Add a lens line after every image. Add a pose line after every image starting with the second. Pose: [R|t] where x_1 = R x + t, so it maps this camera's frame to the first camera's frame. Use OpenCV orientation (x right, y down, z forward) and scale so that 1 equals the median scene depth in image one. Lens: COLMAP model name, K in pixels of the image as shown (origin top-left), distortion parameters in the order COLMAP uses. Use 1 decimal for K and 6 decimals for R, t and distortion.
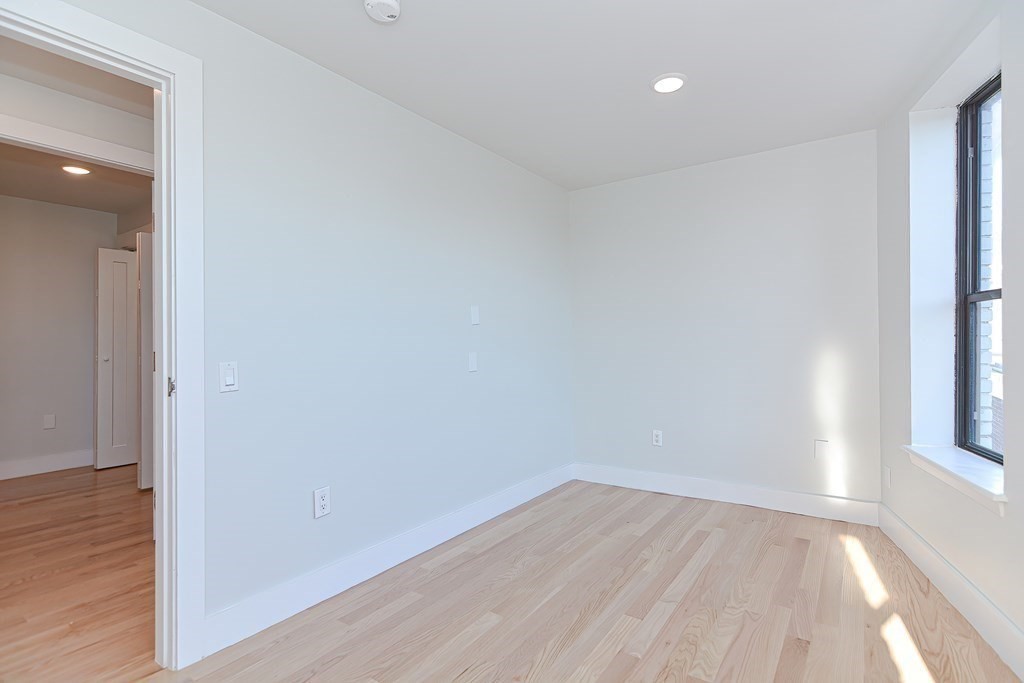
lens RADIAL K [[493.1, 0, 516.3], [0, 493.1, 347.4], [0, 0, 1]] dist [0.001892, -0.004504]
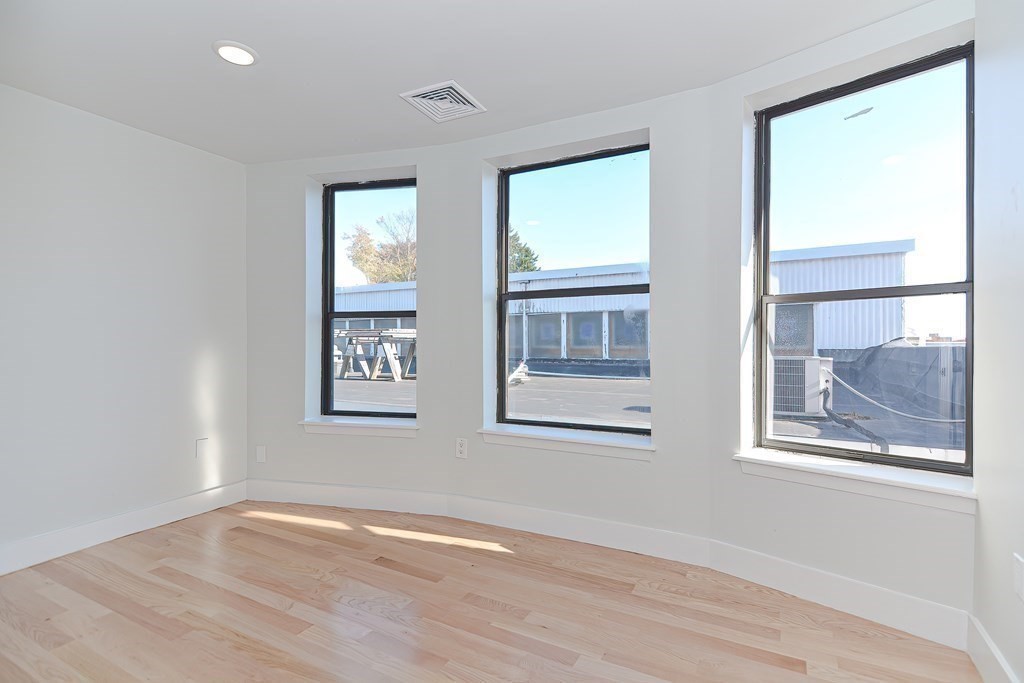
lens RADIAL K [[493.1, 0, 516.3], [0, 493.1, 347.4], [0, 0, 1]] dist [0.001892, -0.004504]
pose [[-0.121832, -0.001565, 0.992550, -0.524568], [0.012857, 0.999912, 0.003155, 0.000710], [-0.992467, 0.013145, -0.121801, 0.491265]]
